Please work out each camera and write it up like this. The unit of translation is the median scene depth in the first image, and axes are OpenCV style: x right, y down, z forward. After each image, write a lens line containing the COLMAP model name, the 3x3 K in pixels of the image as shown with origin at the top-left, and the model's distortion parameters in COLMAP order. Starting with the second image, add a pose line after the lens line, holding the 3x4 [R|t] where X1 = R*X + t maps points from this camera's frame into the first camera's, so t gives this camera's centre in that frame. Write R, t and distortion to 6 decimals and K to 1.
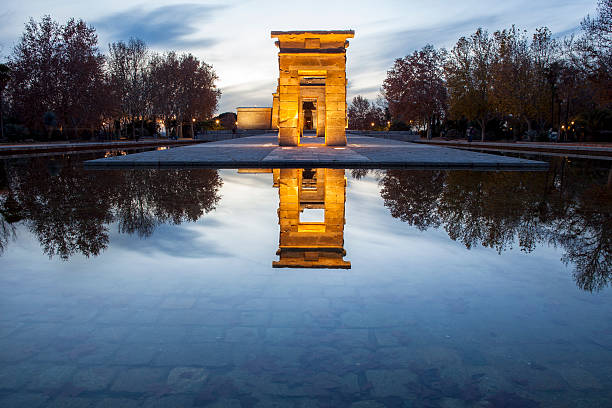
lens RADIAL K [[460.2, 0, 306.0], [0, 460.2, 204.0], [0, 0, 1]] dist [-0.006022, -0.004147]
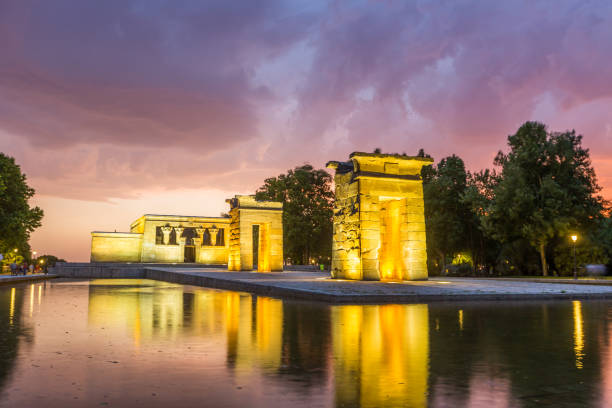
lens RADIAL K [[598.4, 0, 305.0], [0, 598.4, 236.8], [0, 0, 1]] dist [-0.004951, -0.001513]
pose [[0.918430, 0.027291, 0.394642, -0.601901], [0.054080, 0.979589, -0.193602, 0.002587], [-0.391870, 0.199152, 0.898207, 0.034435]]
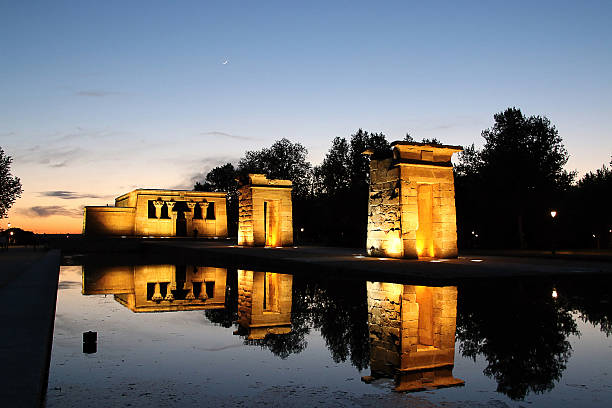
lens RADIAL K [[598.4, 0, 305.0], [0, 598.4, 236.8], [0, 0, 1]] dist [-0.004951, -0.001513]
pose [[0.880365, 0.004079, 0.474279, -0.822393], [0.068506, 0.988384, -0.135663, -0.020182], [-0.469323, 0.151924, 0.869859, 0.031101]]
